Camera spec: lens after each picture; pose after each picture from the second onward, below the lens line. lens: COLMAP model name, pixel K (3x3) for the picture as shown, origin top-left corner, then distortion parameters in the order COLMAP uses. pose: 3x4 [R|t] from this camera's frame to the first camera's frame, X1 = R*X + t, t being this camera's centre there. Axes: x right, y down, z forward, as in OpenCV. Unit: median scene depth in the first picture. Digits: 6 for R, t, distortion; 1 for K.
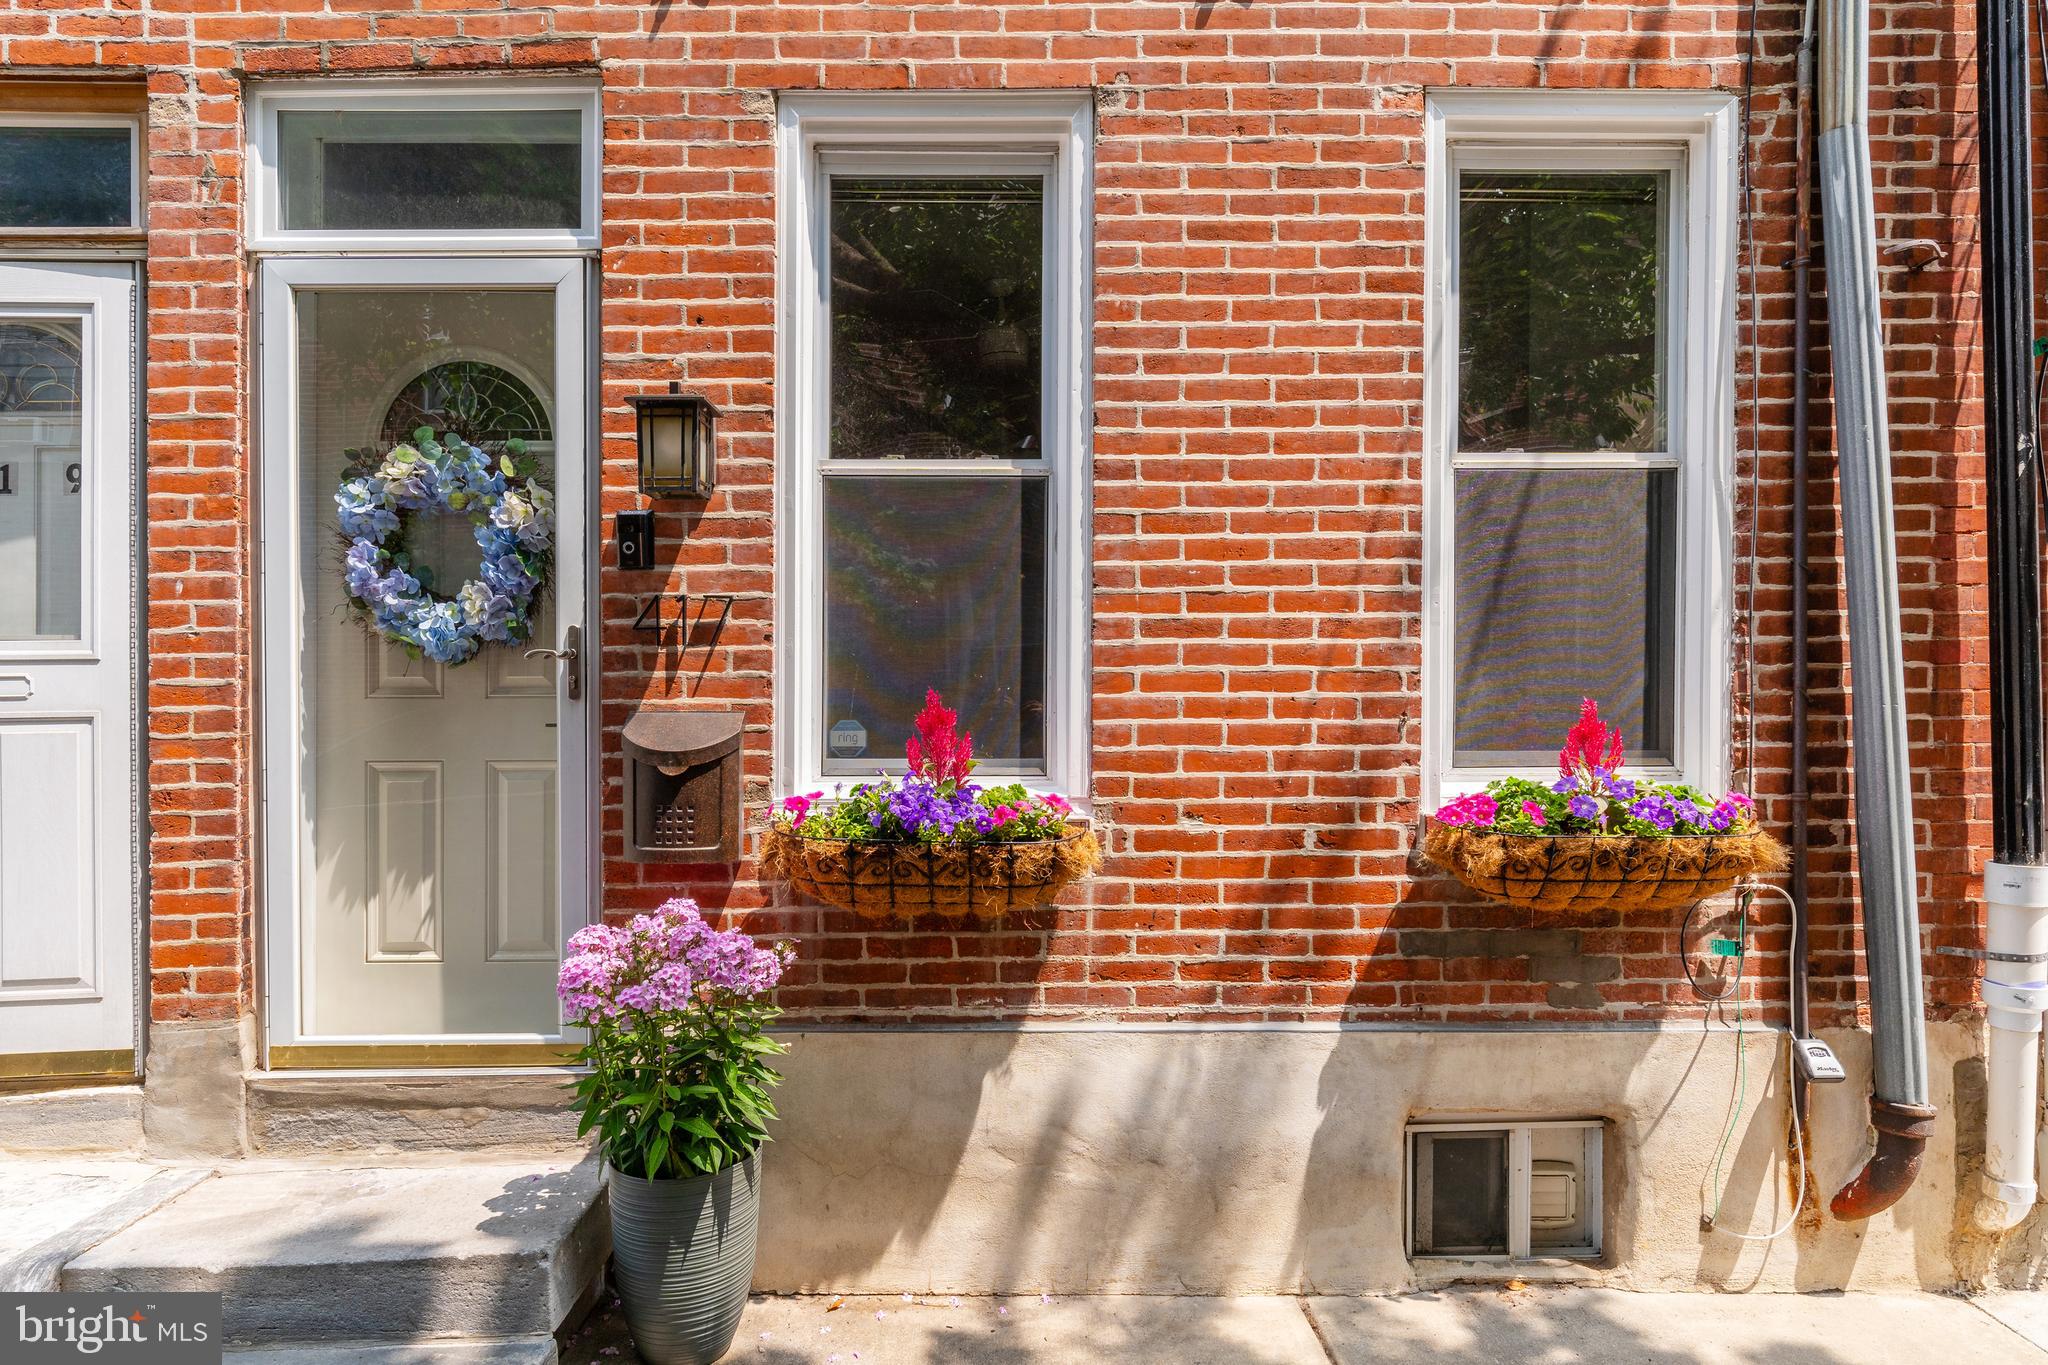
lens RADIAL K [[1169.4, 0, 1012.4], [0, 1169.4, 717.9], [0, 0, 1]] dist [0.000767, -0.002101]
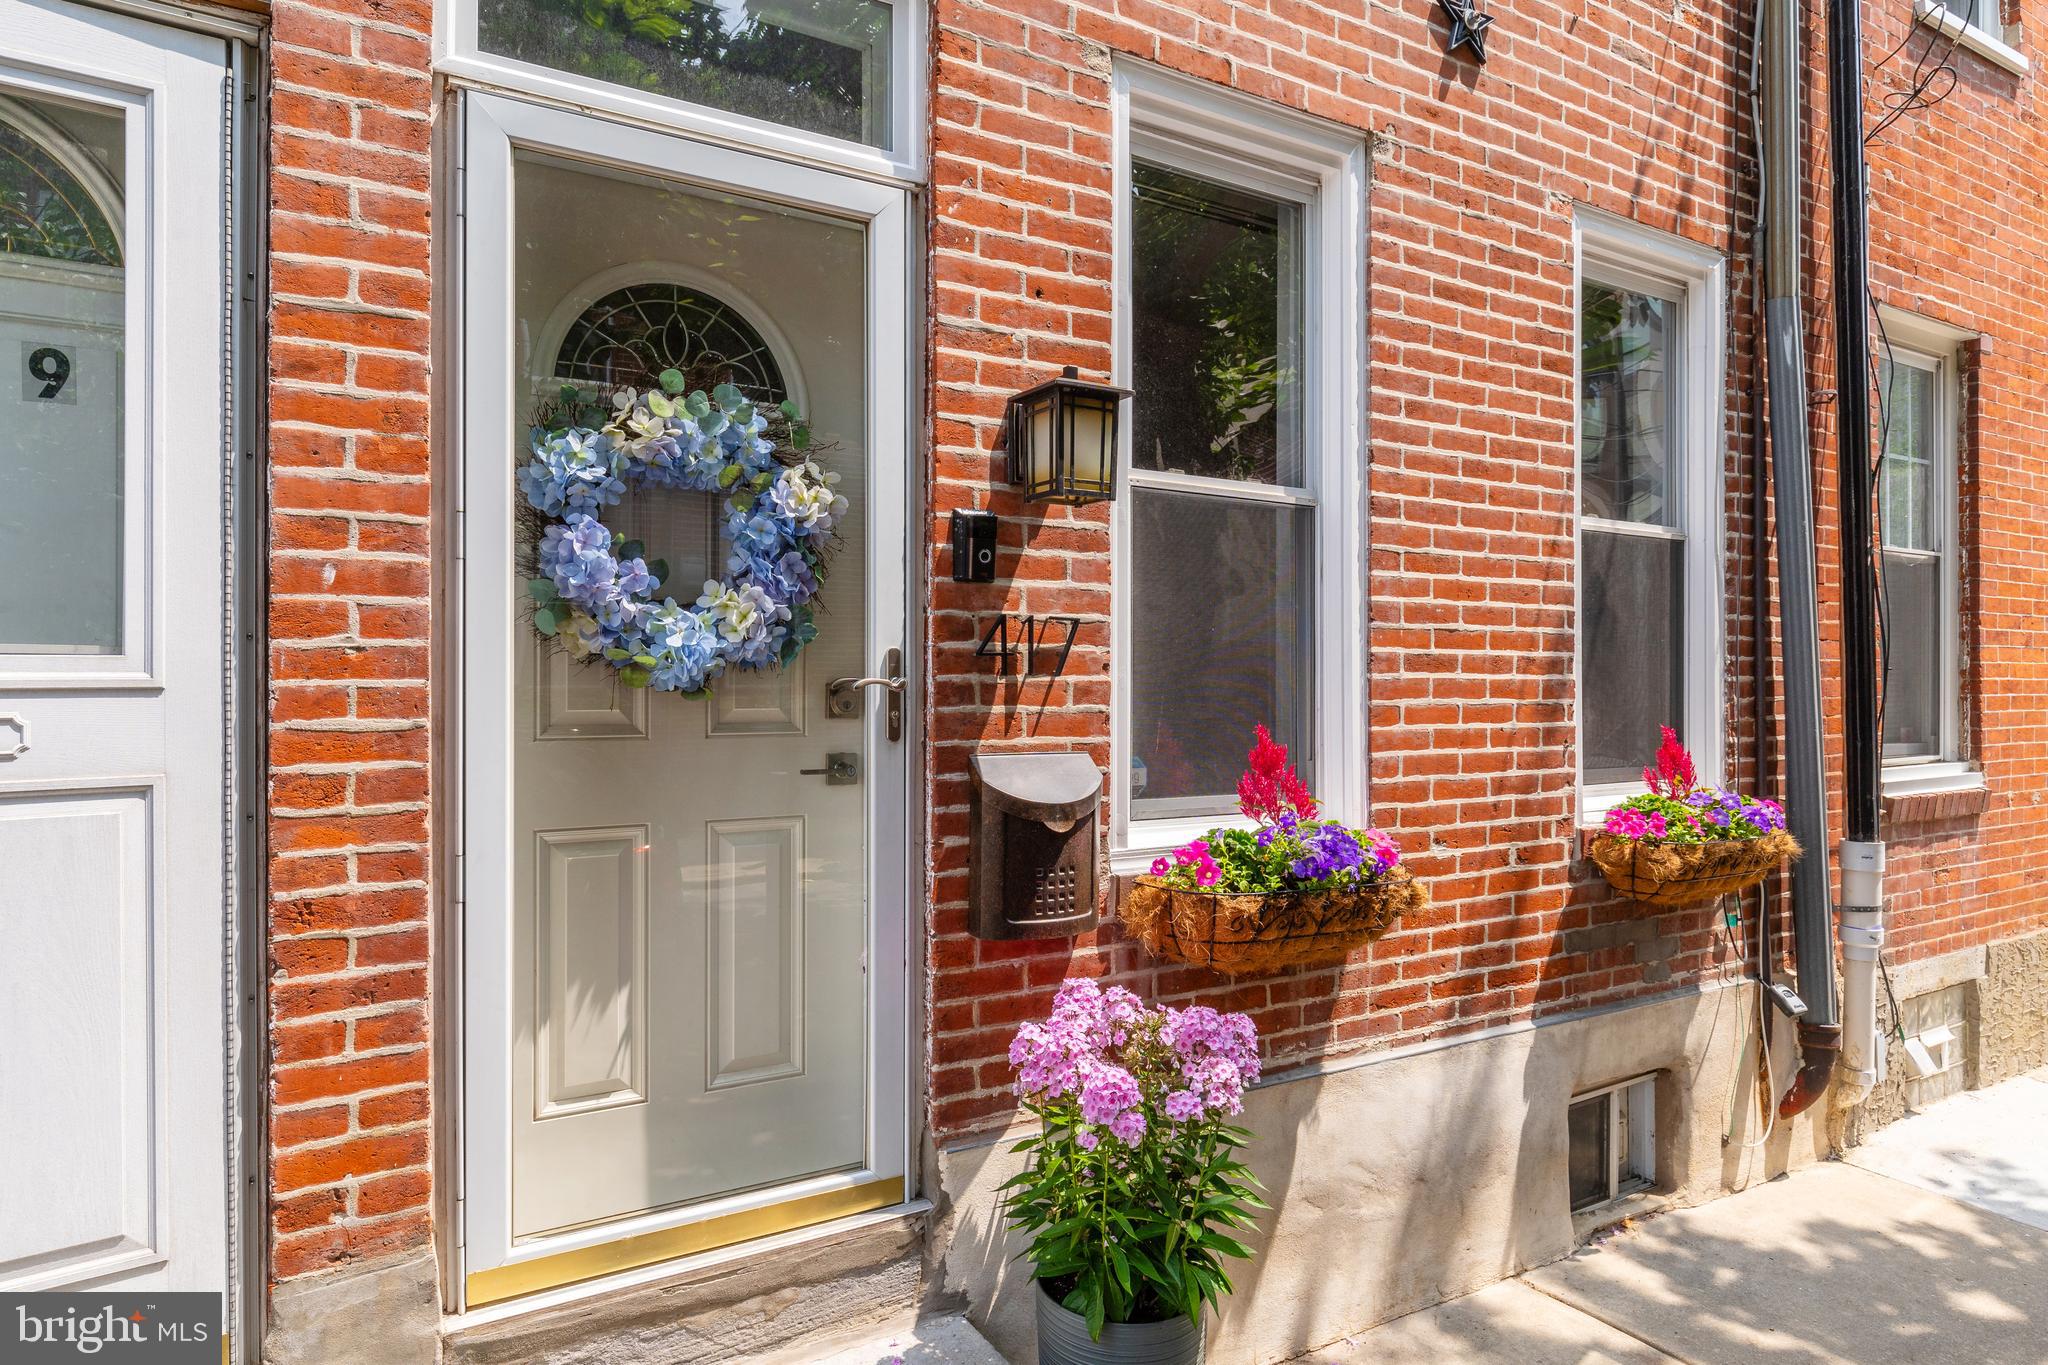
lens RADIAL K [[1169.4, 0, 1026.5], [0, 1169.4, 686.2], [0, 0, 1]] dist [0.000767, -0.002101]
pose [[0.870280, 0.005799, 0.492522, -0.689055], [0.001578, 0.999893, -0.014561, -0.041431], [-0.492554, 0.013449, 0.870178, 0.266138]]
